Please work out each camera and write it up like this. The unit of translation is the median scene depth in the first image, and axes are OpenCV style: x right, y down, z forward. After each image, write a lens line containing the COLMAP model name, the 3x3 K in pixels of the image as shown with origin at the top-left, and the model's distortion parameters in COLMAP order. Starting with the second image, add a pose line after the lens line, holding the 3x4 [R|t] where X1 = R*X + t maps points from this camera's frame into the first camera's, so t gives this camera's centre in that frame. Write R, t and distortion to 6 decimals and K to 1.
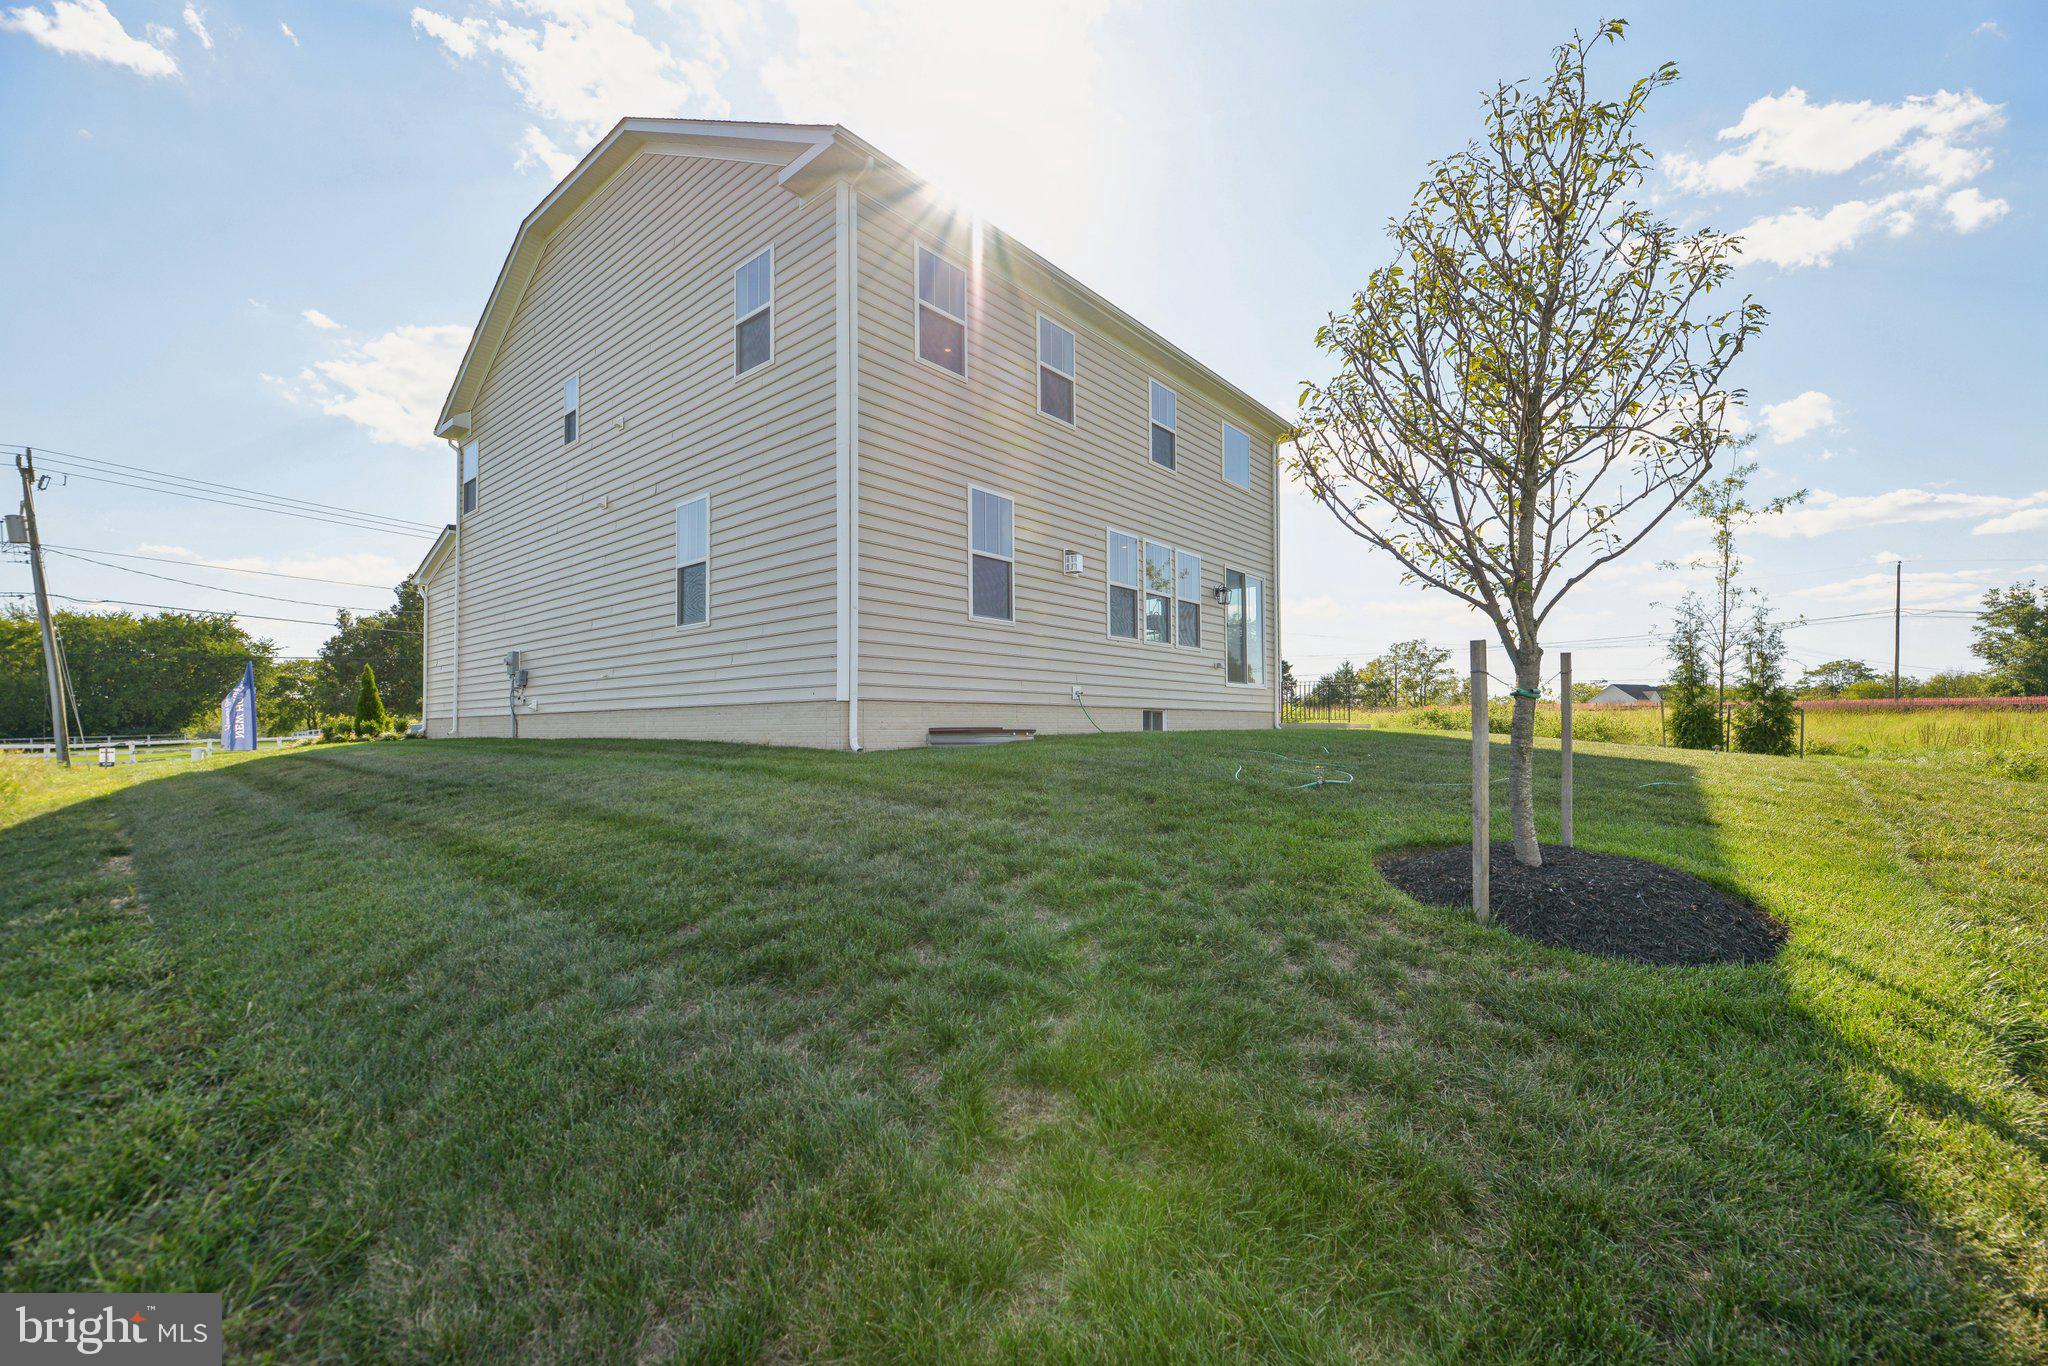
lens RADIAL K [[831.7, 0, 1023.9], [0, 831.7, 733.3], [0, 0, 1]] dist [-0.000590, 0.000025]
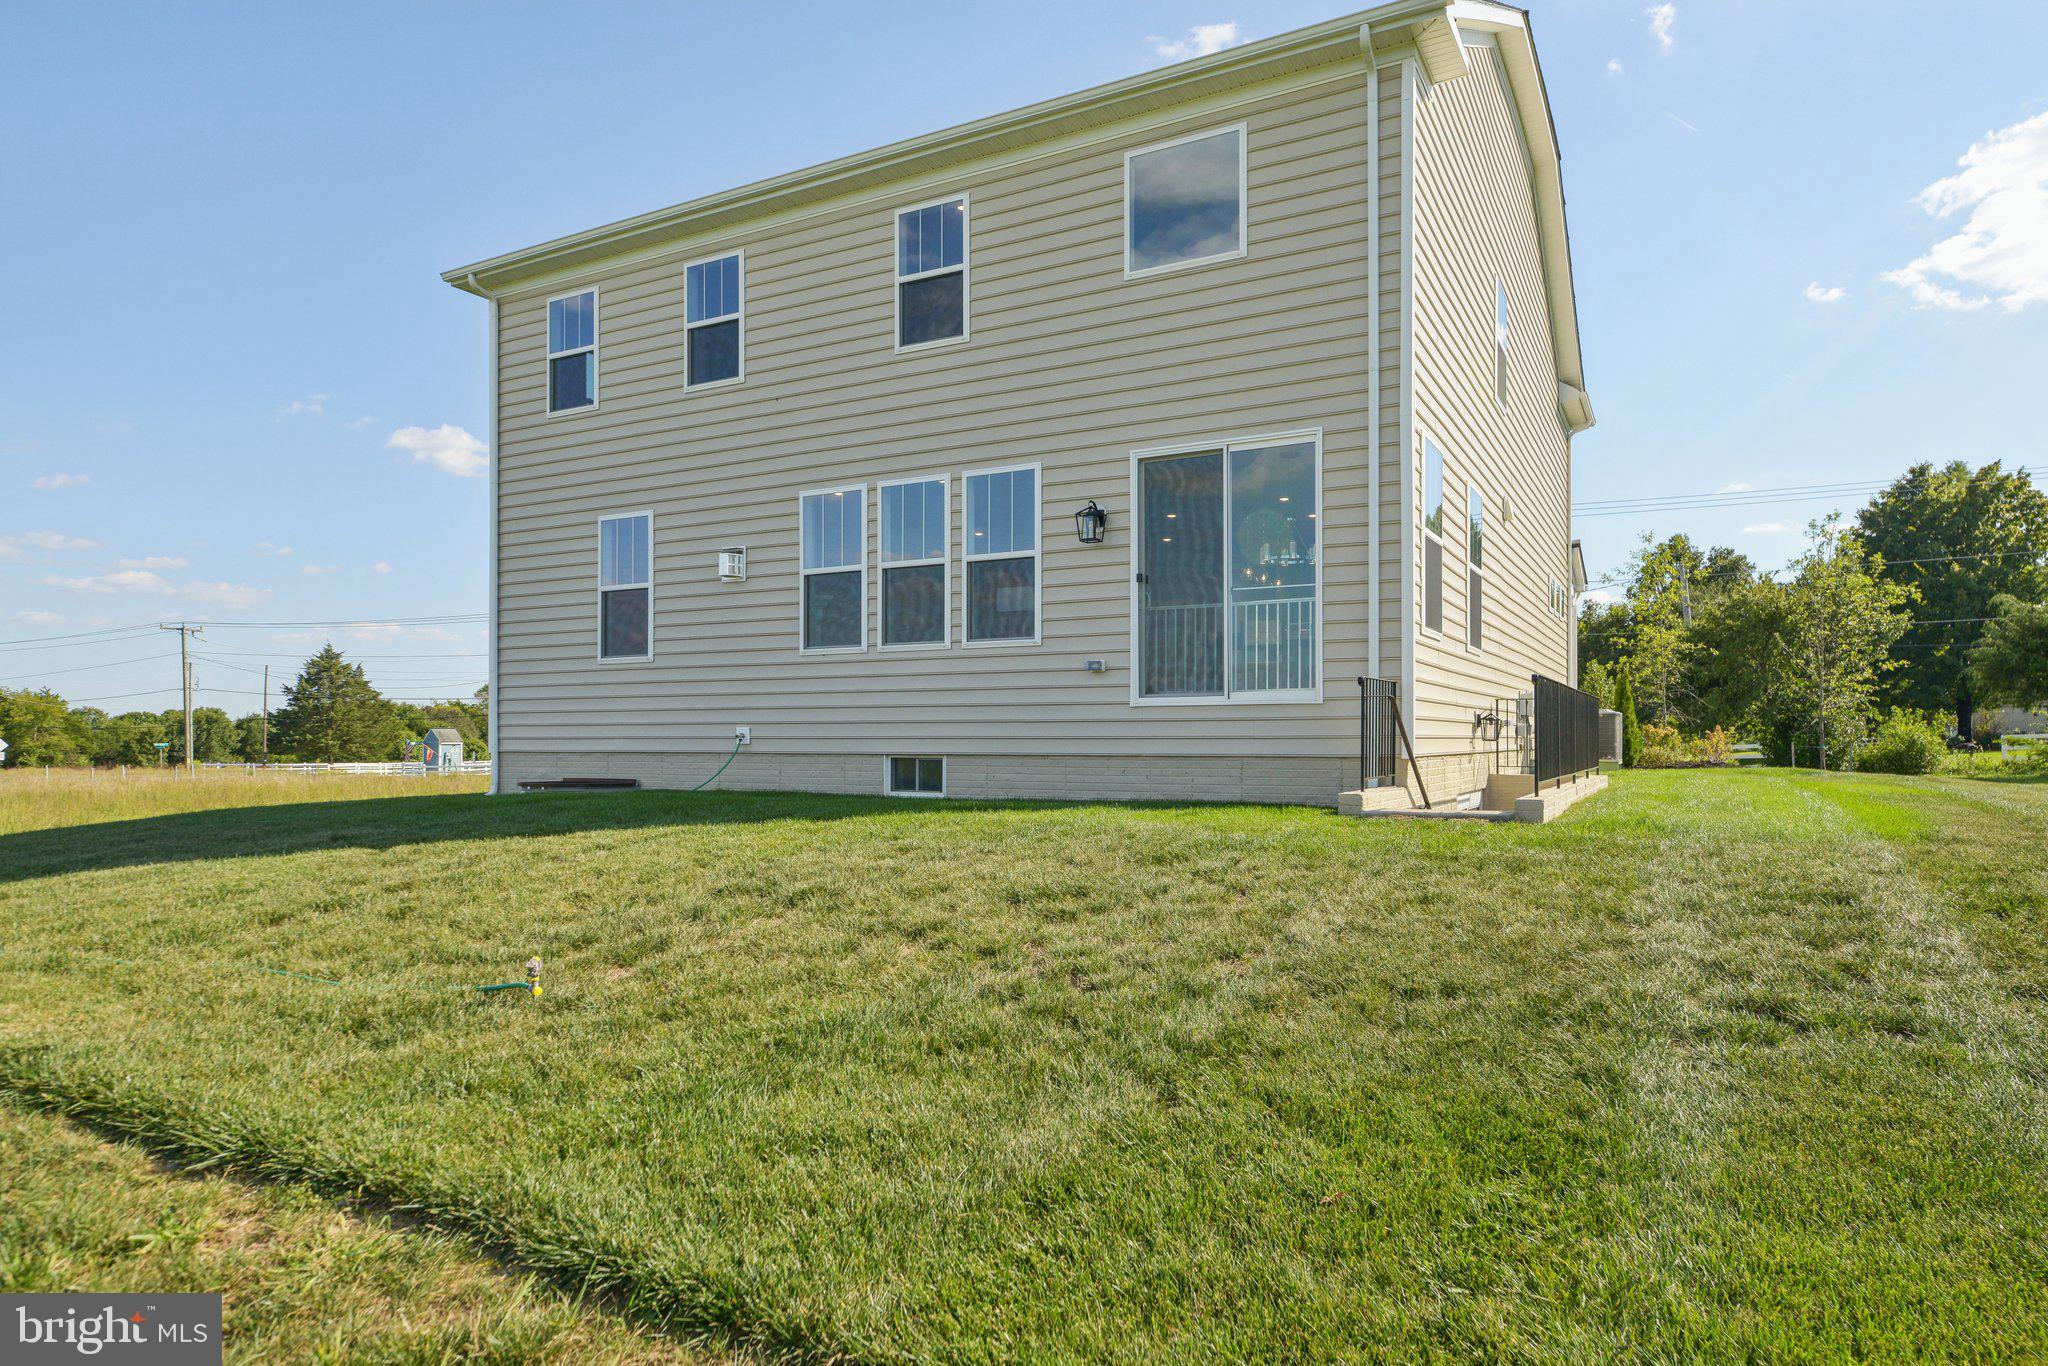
lens RADIAL K [[1237.4, 0, 1016.2], [0, 1237.4, 732.6], [0, 0, 1]] dist [0.000609, -0.000305]
pose [[0.203944, -0.001643, -0.978981, 1.303970], [-0.003863, 0.999989, -0.002483, -0.055023], [0.978975, 0.004289, 0.203935, 1.110845]]
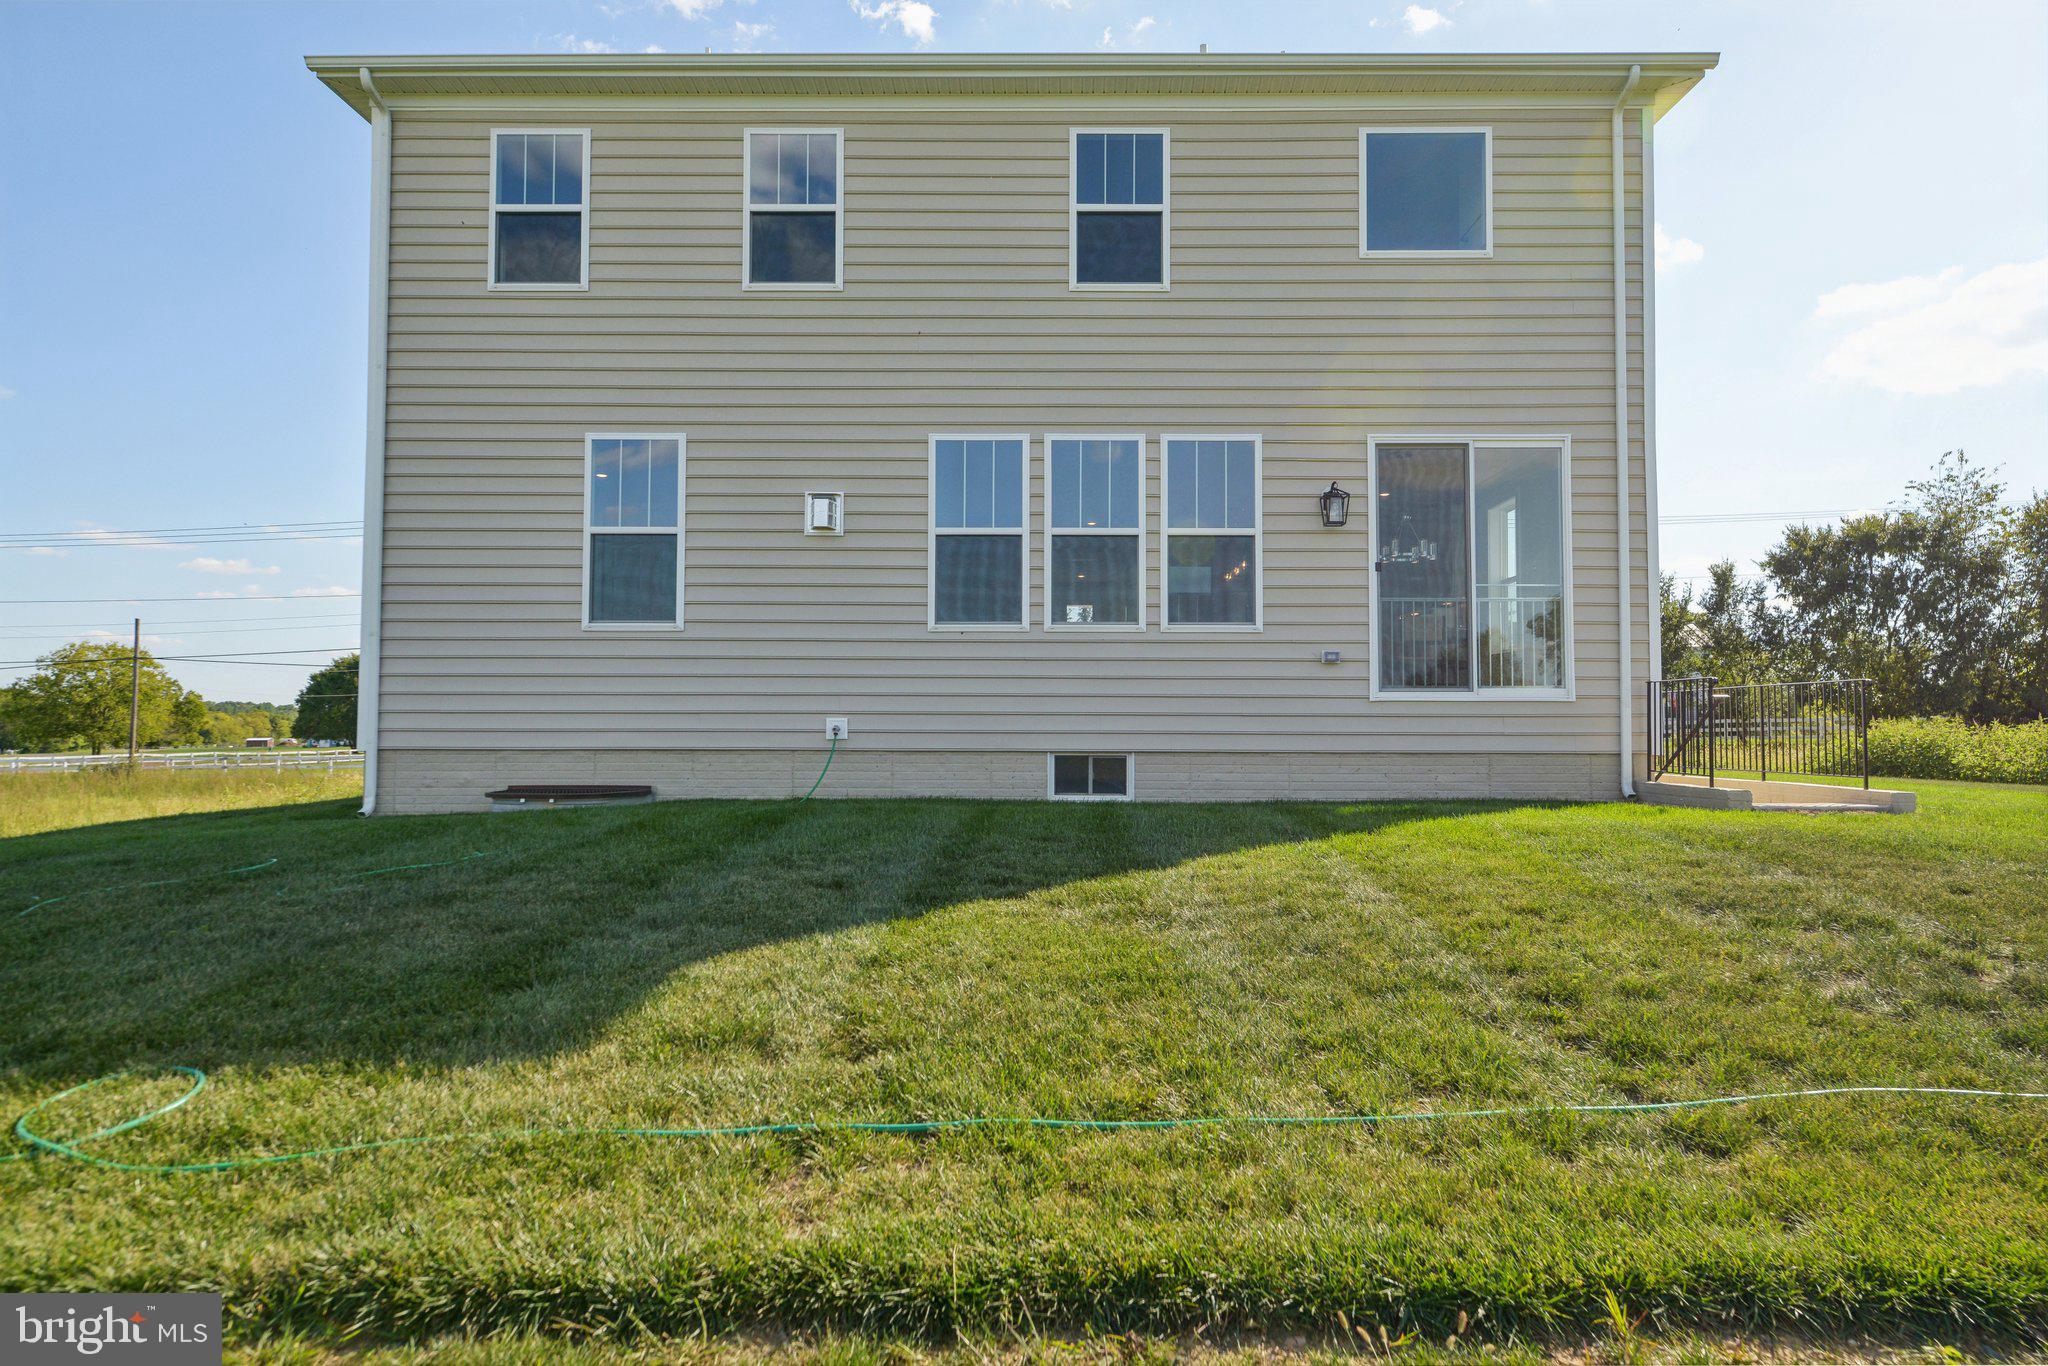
lens RADIAL K [[1180.8, 0, 1024.0], [0, 1180.8, 683.0], [0, 0, 1]] dist [0.007657, 0.000887]
pose [[0.649092, -0.025033, -0.760298, 0.861289], [-0.008584, 0.999154, -0.040226, -0.053830], [0.760662, 0.032637, 0.648328, 0.611342]]
